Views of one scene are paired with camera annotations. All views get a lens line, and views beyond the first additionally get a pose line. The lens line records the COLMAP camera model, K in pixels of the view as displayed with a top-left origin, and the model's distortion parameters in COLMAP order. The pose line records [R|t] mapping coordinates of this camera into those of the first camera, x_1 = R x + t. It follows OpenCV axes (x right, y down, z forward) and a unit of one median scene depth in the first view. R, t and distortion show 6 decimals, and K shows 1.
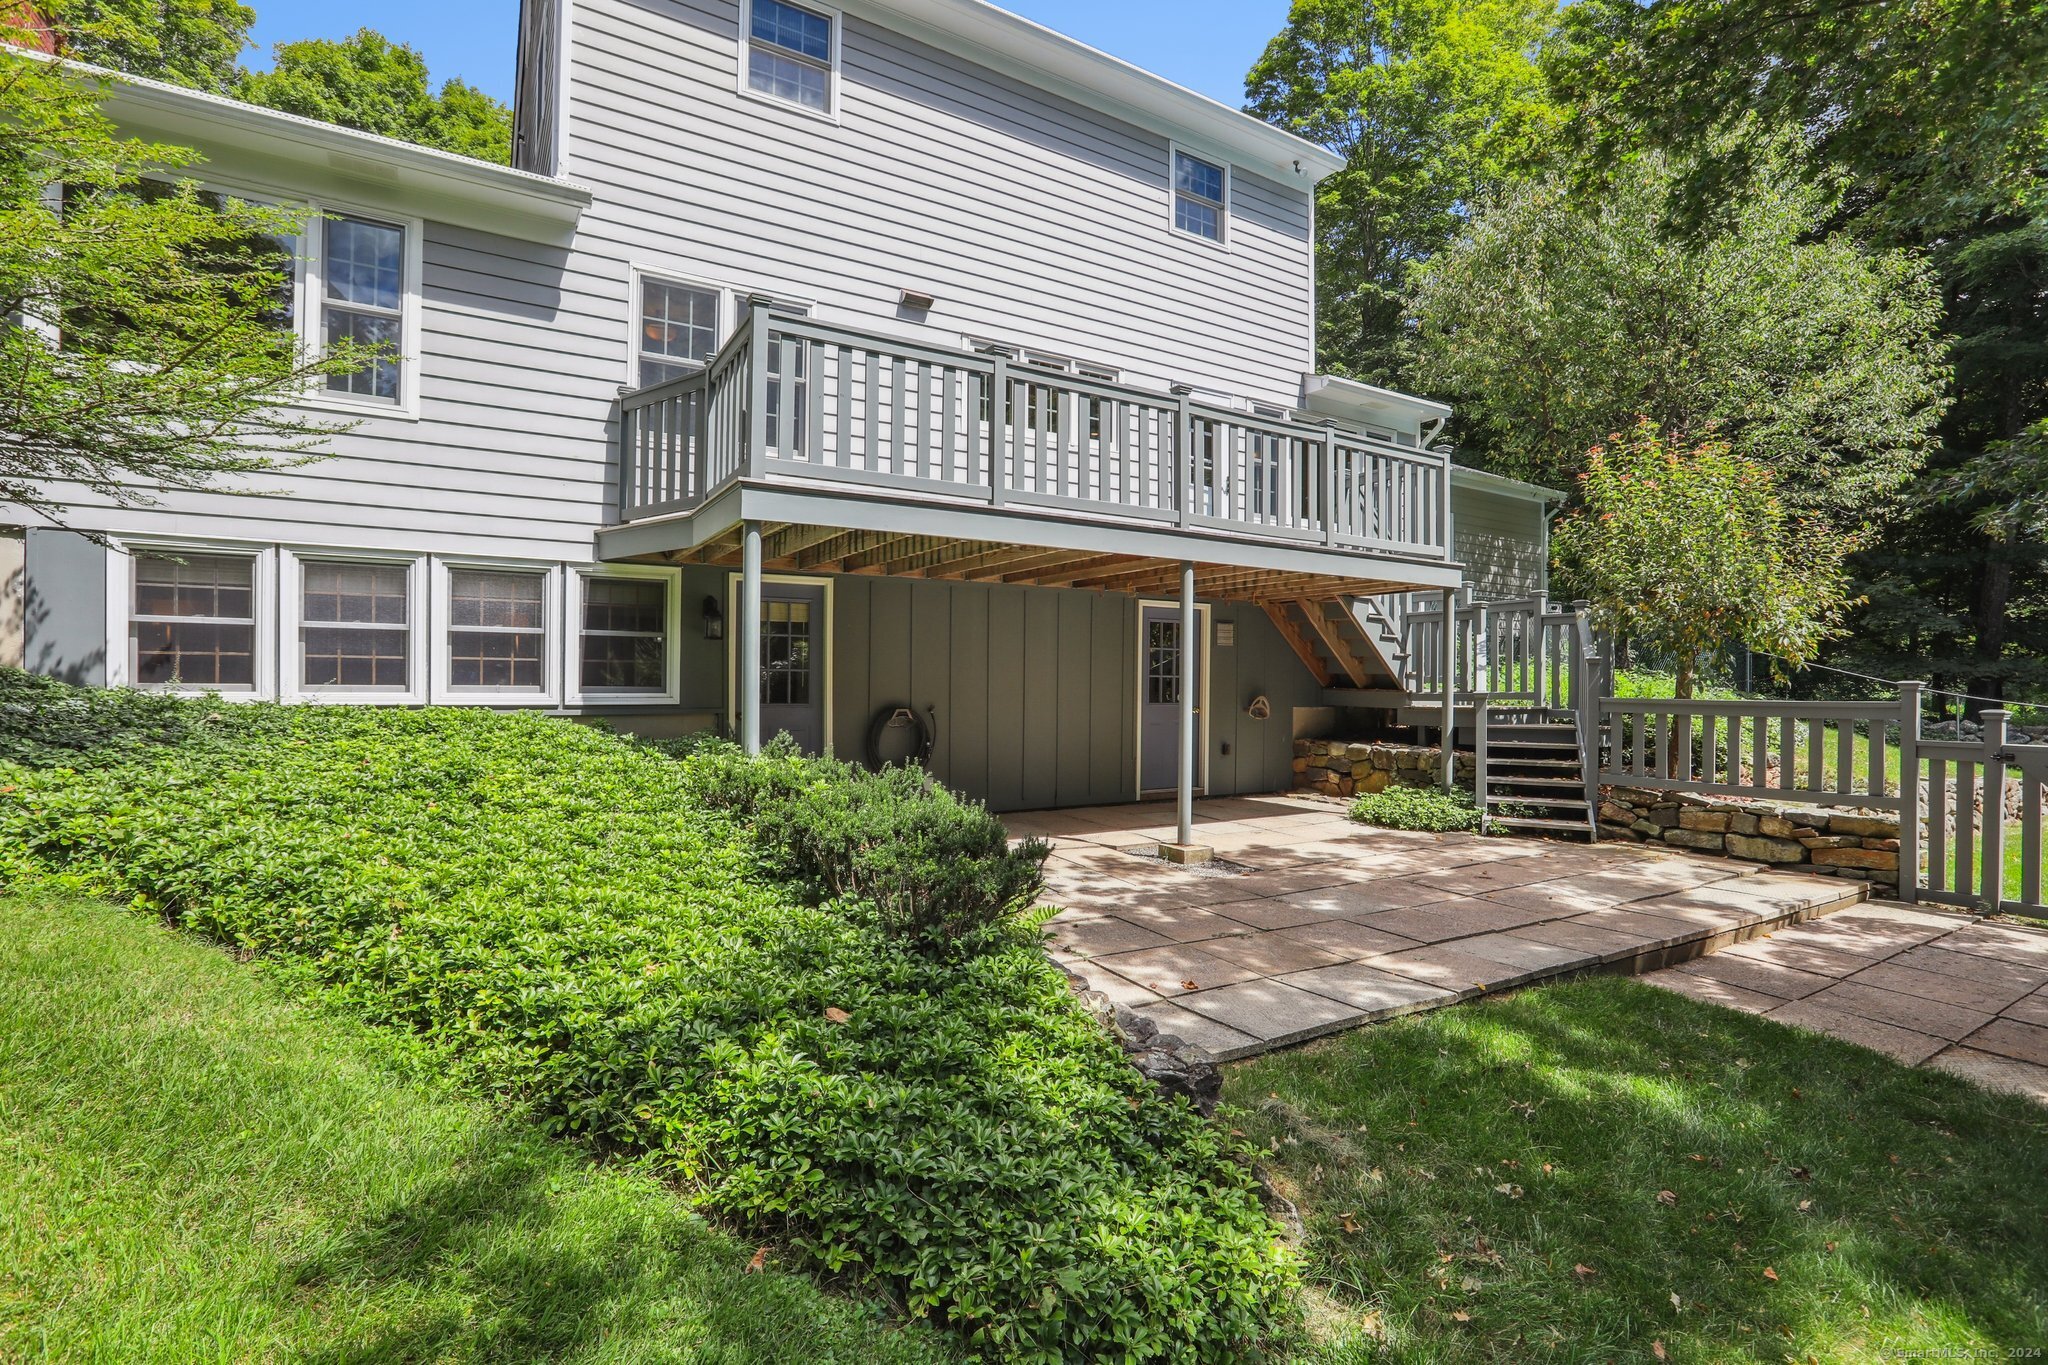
lens RADIAL K [[968.7, 0, 1021.9], [0, 968.7, 683.9], [0, 0, 1]] dist [-0.001874, 0.000736]
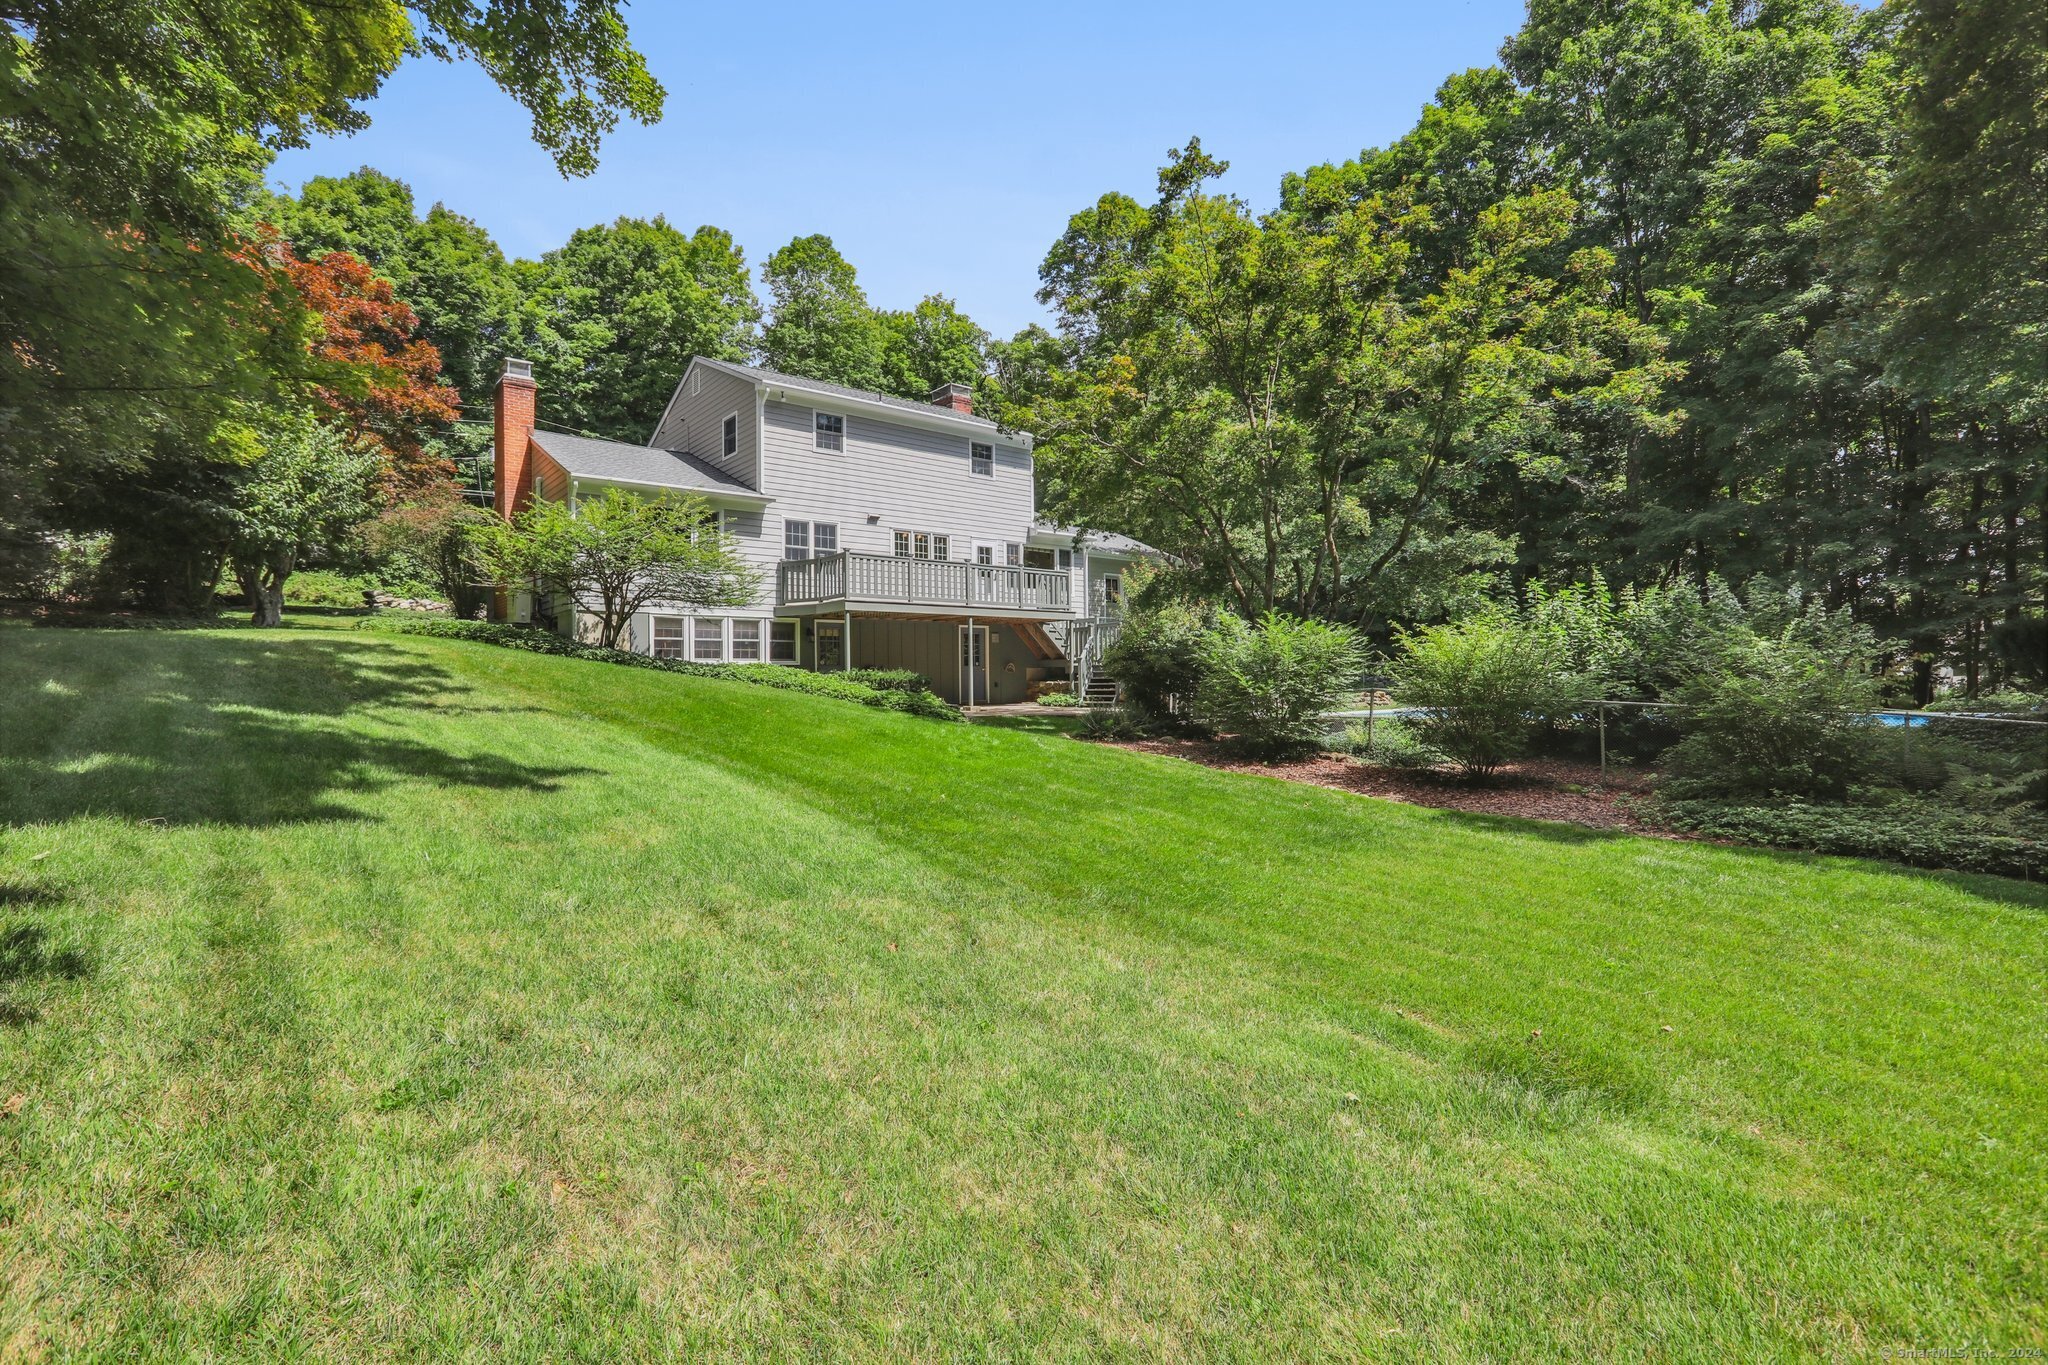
lens RADIAL K [[968.7, 0, 1021.8], [0, 968.7, 684.9], [0, 0, 1]] dist [-0.001874, 0.000736]
pose [[0.989094, -0.019924, 0.145933, -0.117925], [0.019757, 0.999801, 0.002594, 0.086694], [-0.145956, 0.000318, 0.989291, -1.984736]]
